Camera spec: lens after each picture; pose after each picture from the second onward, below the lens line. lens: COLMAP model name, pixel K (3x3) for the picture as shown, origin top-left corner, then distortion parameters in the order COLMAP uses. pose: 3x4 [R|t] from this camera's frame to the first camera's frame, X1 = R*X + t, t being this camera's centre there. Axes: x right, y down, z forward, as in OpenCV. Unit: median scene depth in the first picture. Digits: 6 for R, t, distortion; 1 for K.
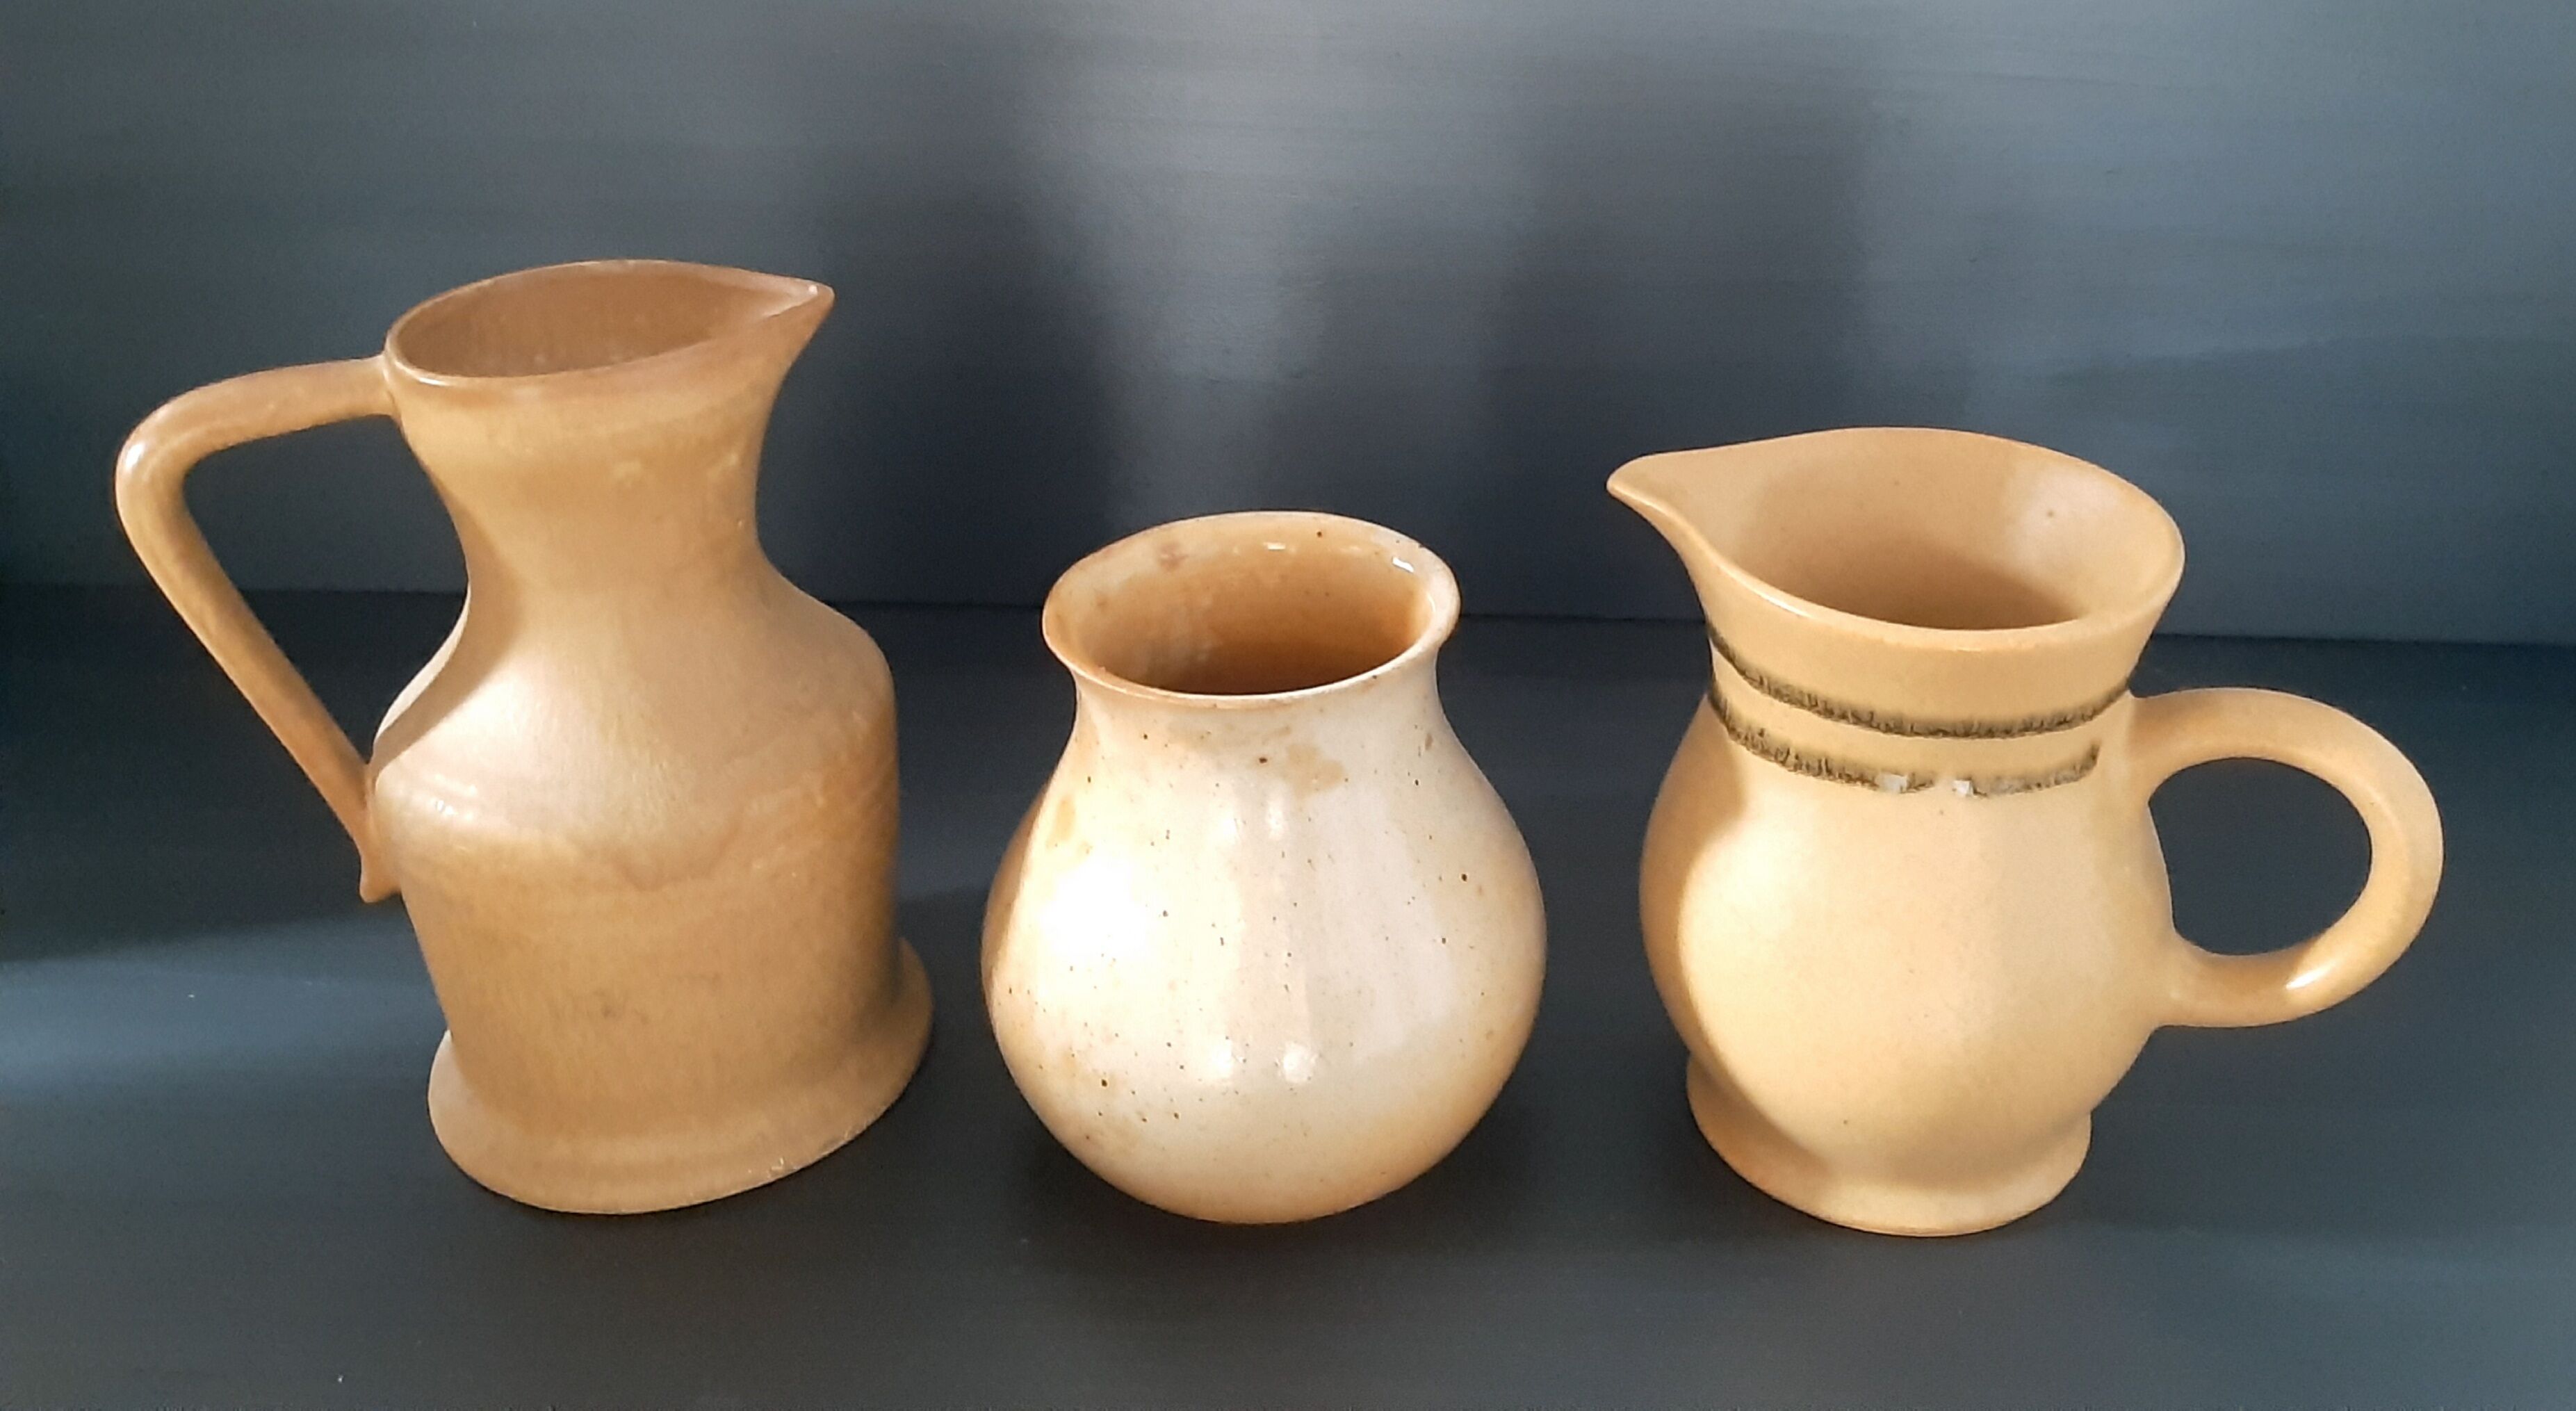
lens RADIAL K [[2183.7, 0, 1426.5], [0, 2183.7, 372.3], [0, 0, 1]] dist [0.069682, -0.035752]
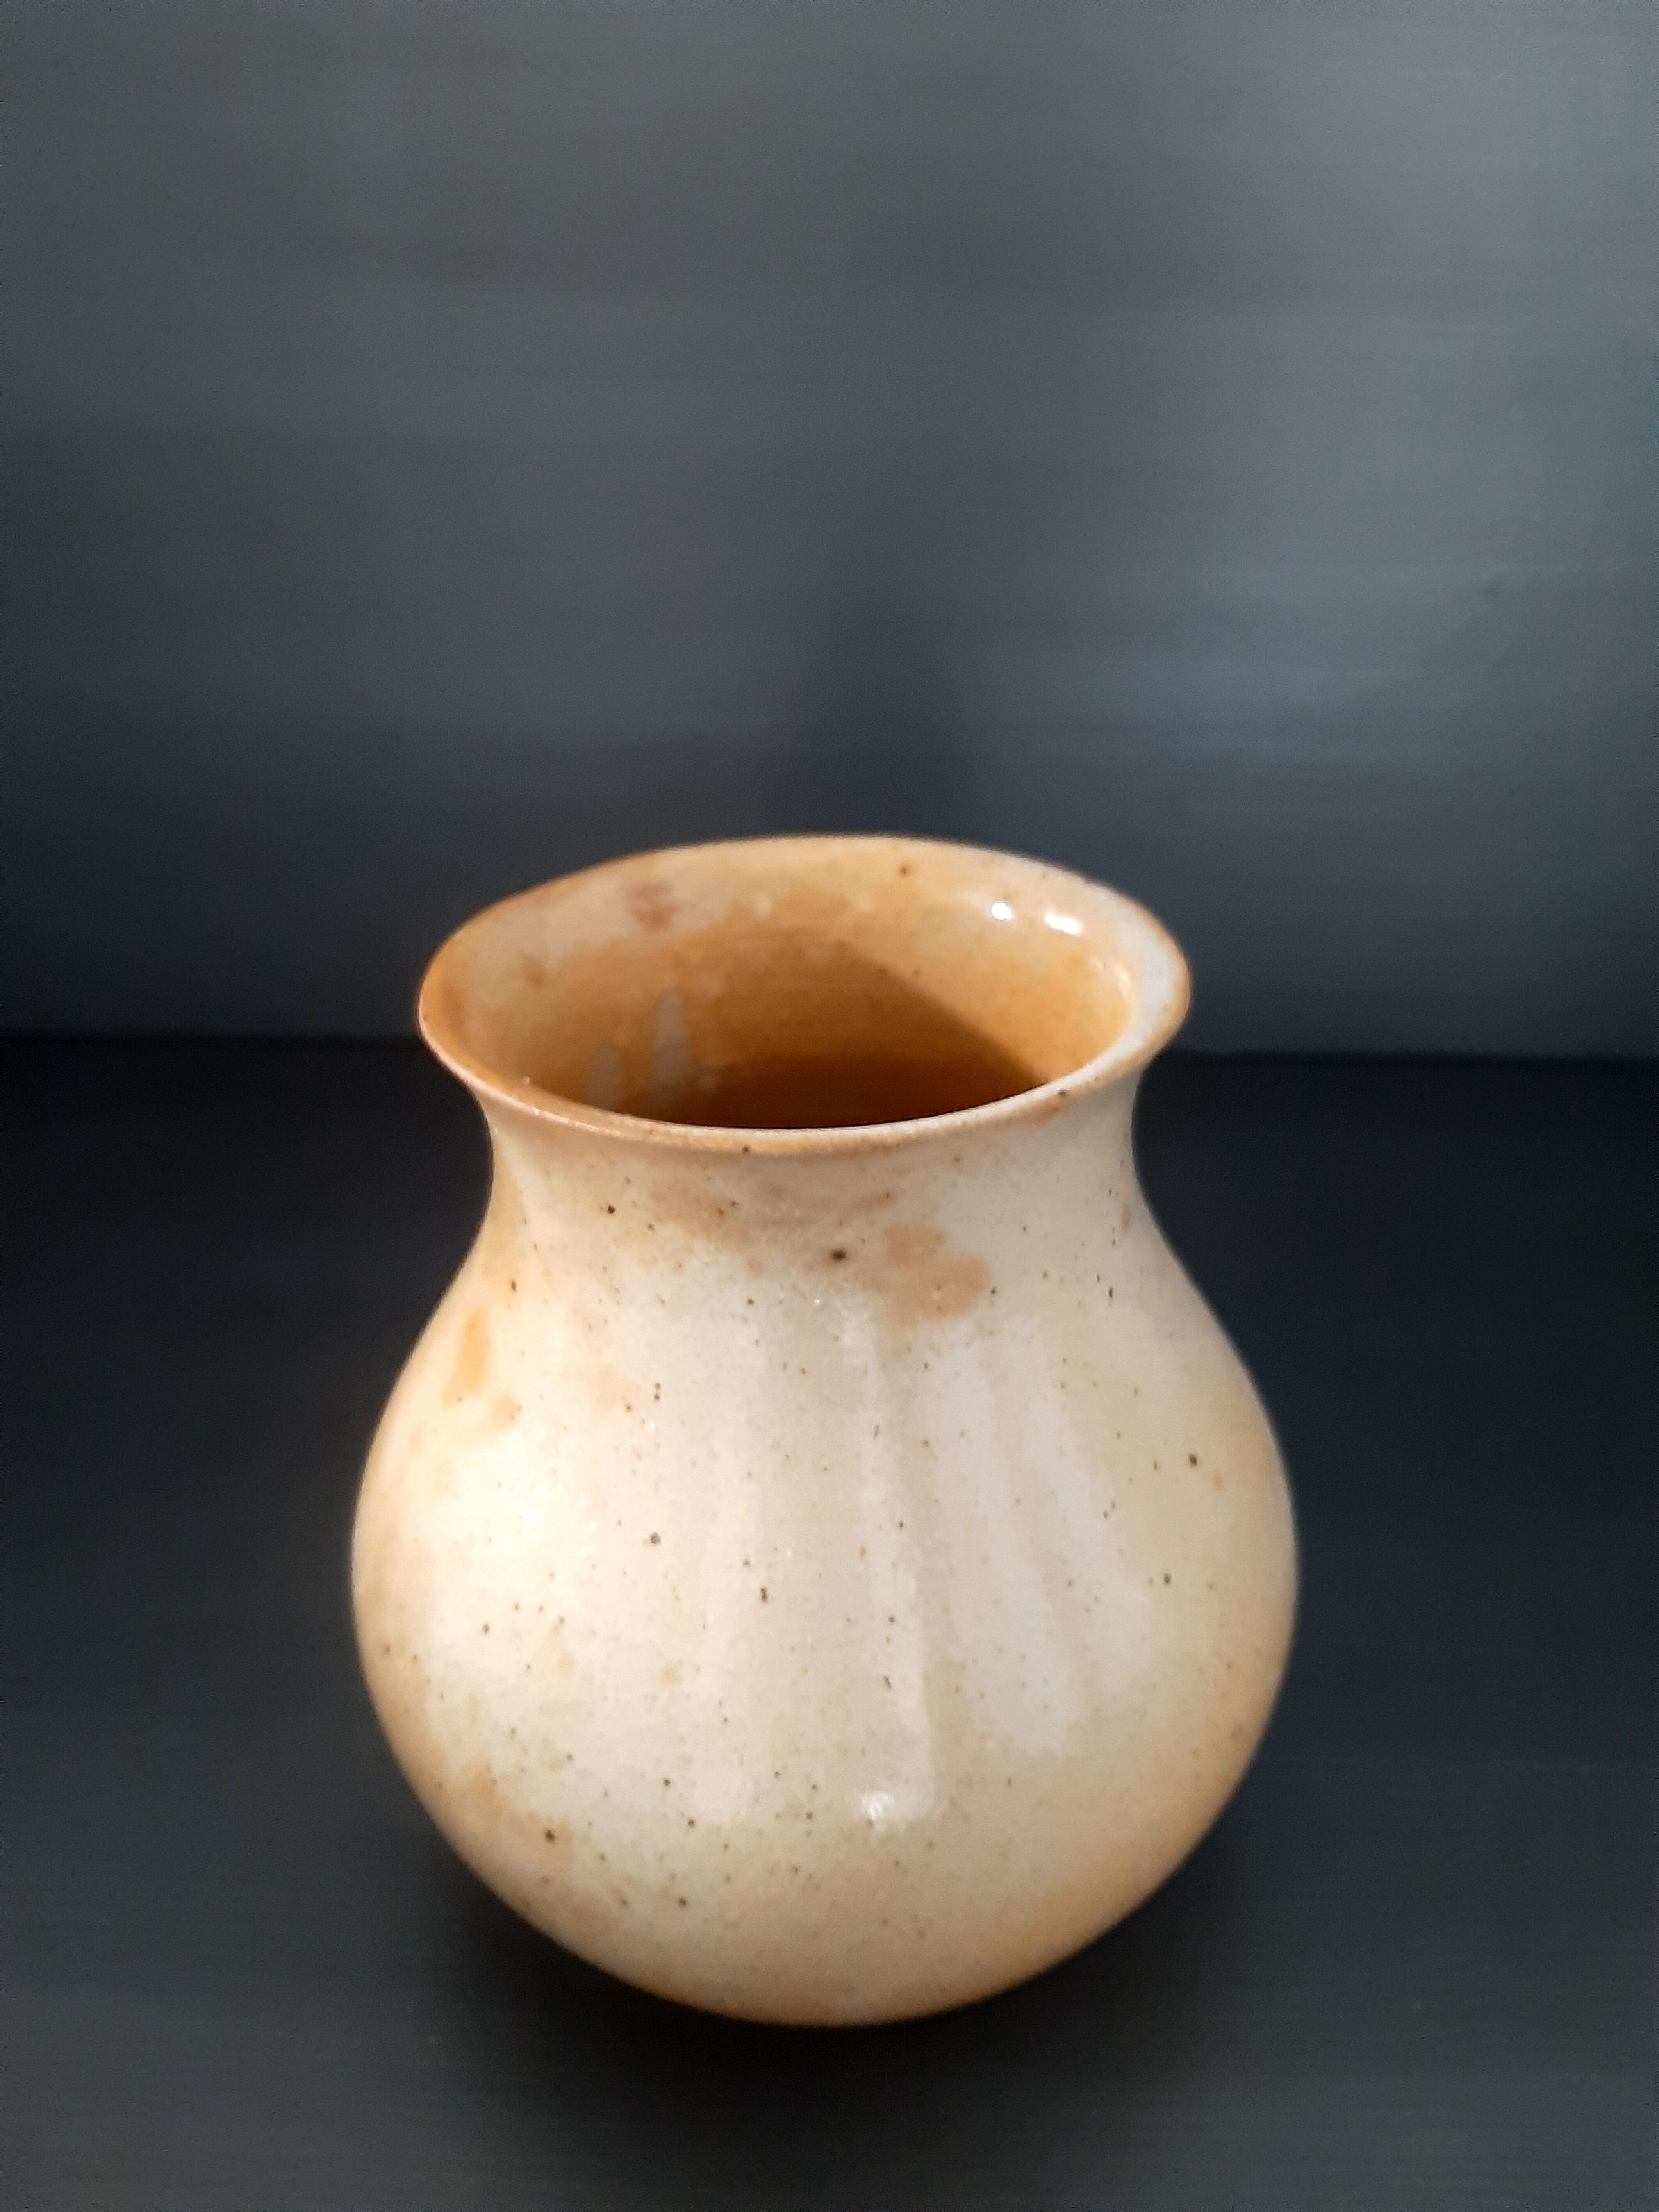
lens RADIAL K [[1720.7, 0, 797.6], [0, 1720.7, 1090.9], [0, 0, 1]] dist [0.043644, -0.050516]
pose [[0.999321, -0.005794, -0.036387, -0.067032], [0.009490, 0.994714, 0.102247, 0.094599], [0.035602, -0.102522, 0.994093, 0.584486]]
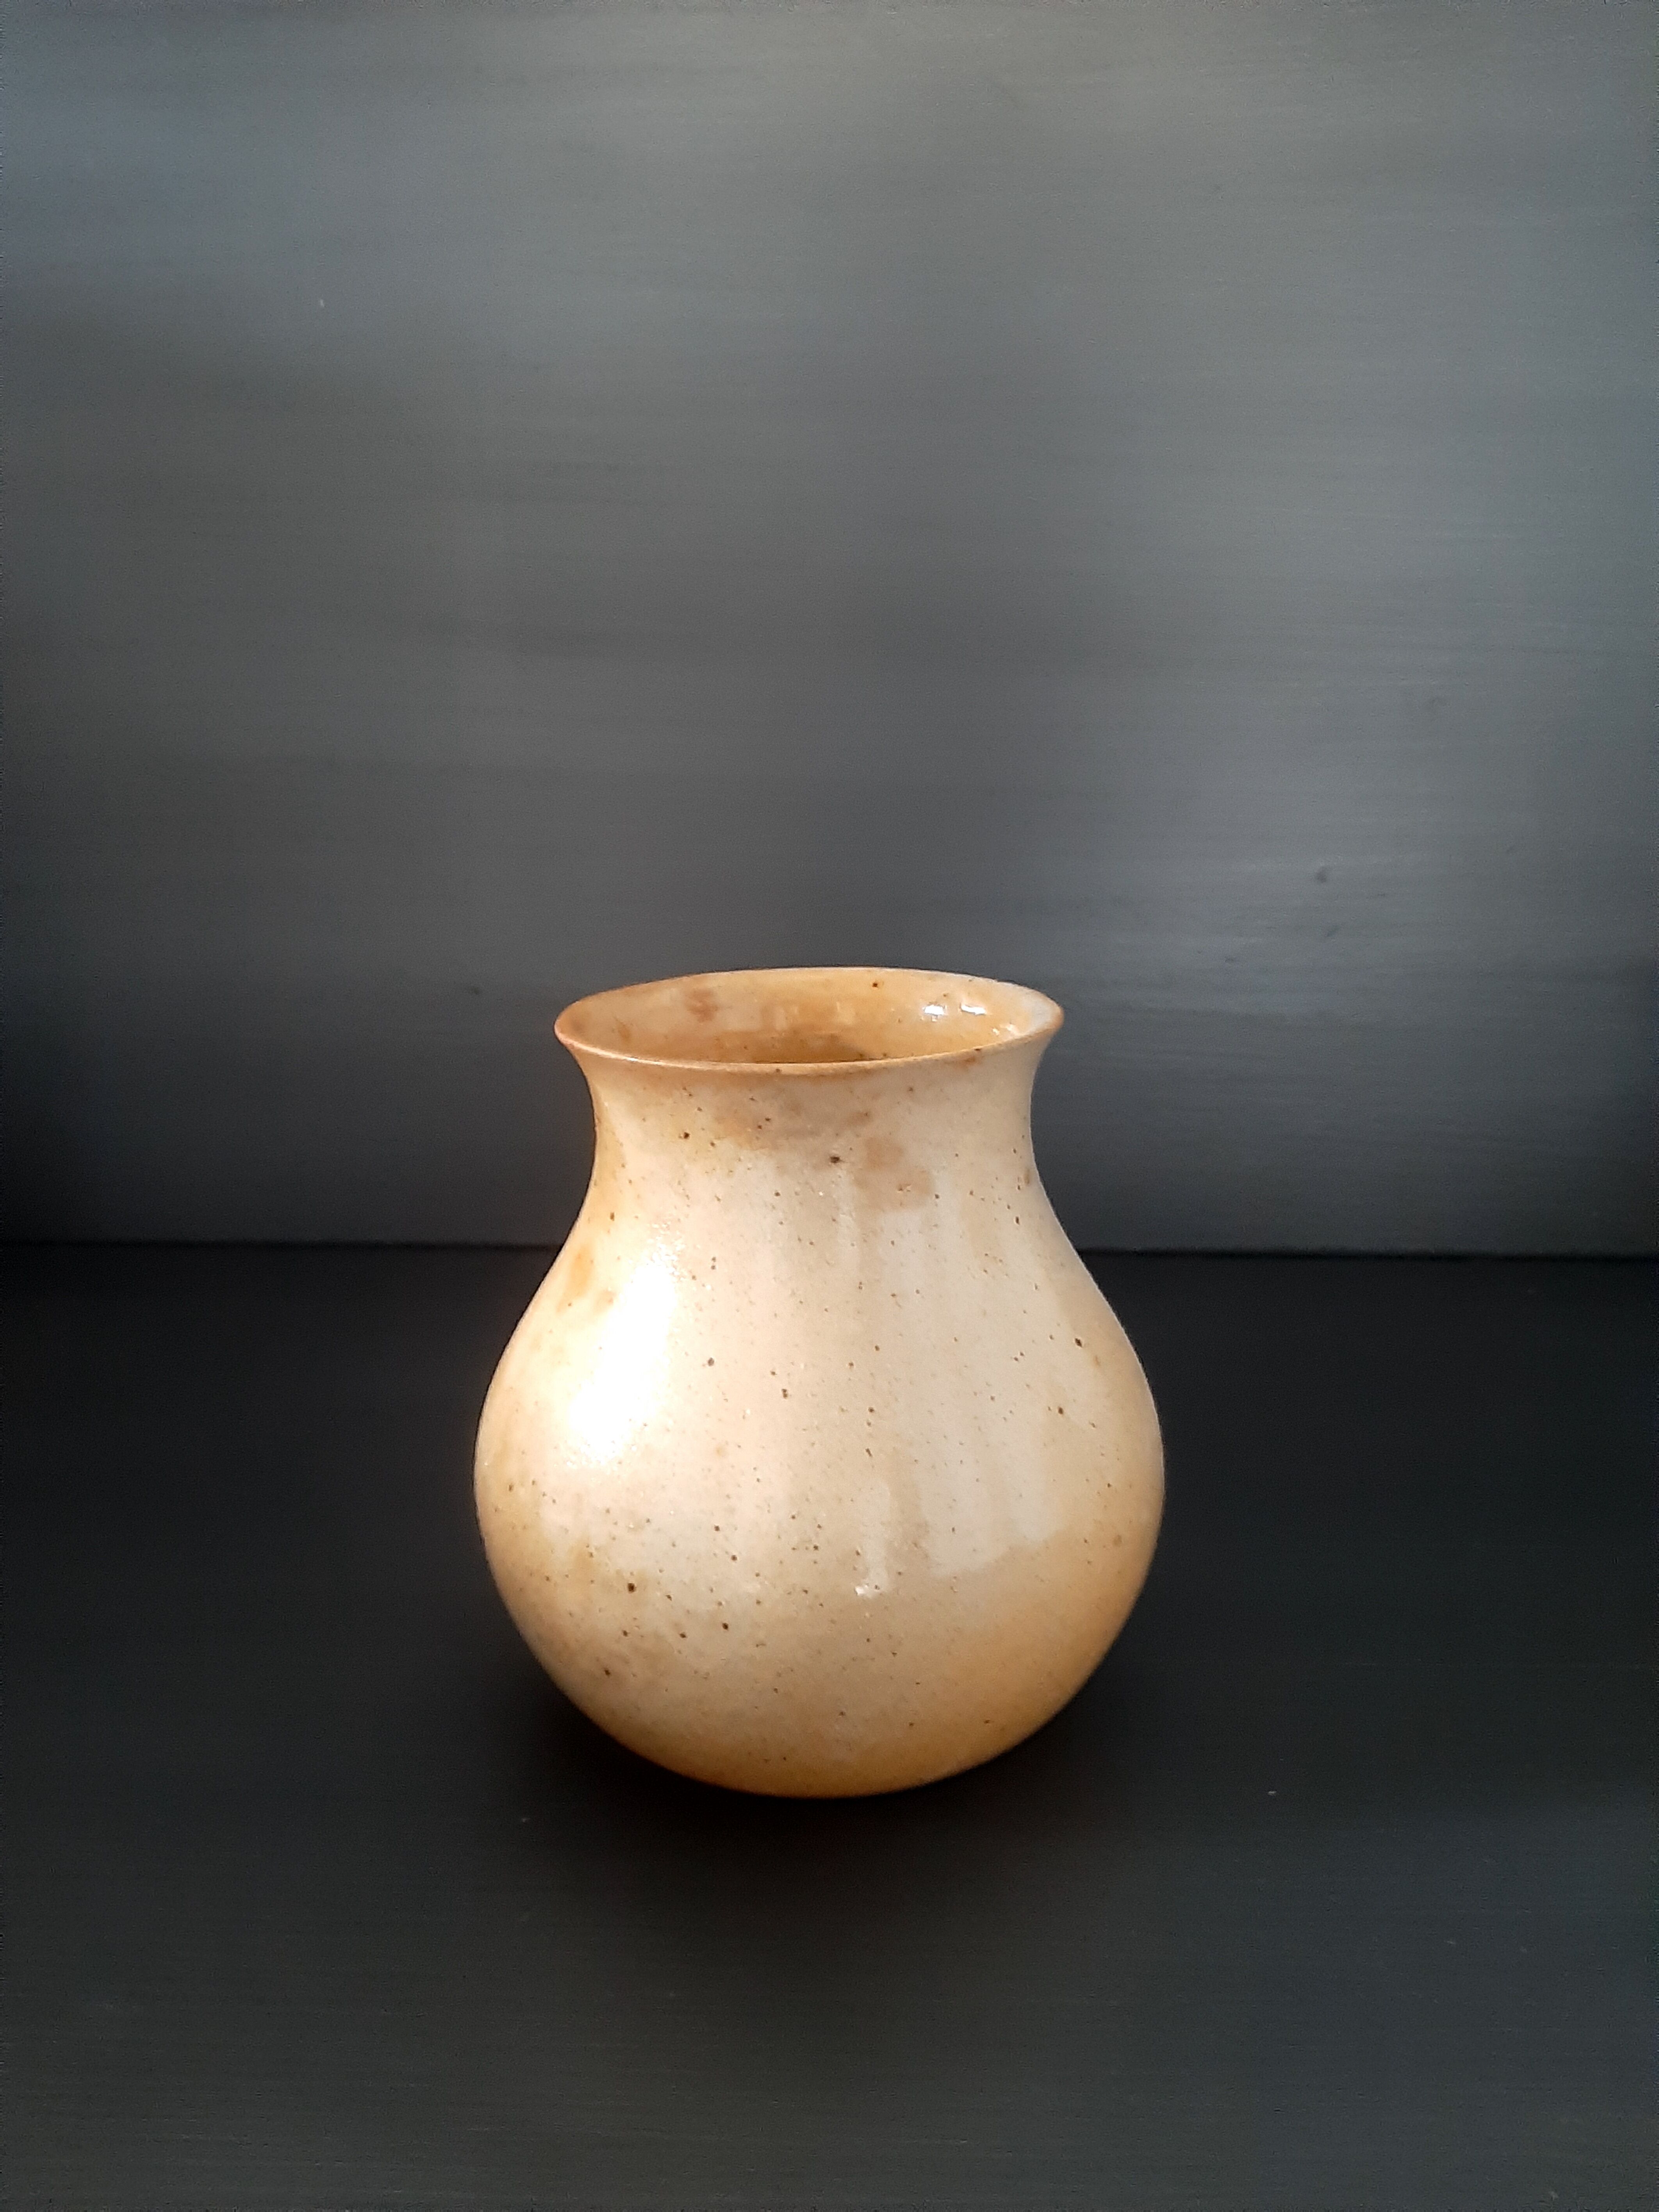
lens RADIAL K [[1720.7, 0, 804.4], [0, 1720.7, 1092.2], [0, 0, 1]] dist [0.043644, -0.050516]
pose [[0.999857, -0.007646, -0.015107, -0.073715], [0.005445, 0.990035, -0.140714, 0.232387], [0.016032, 0.140612, 0.989935, 0.371694]]
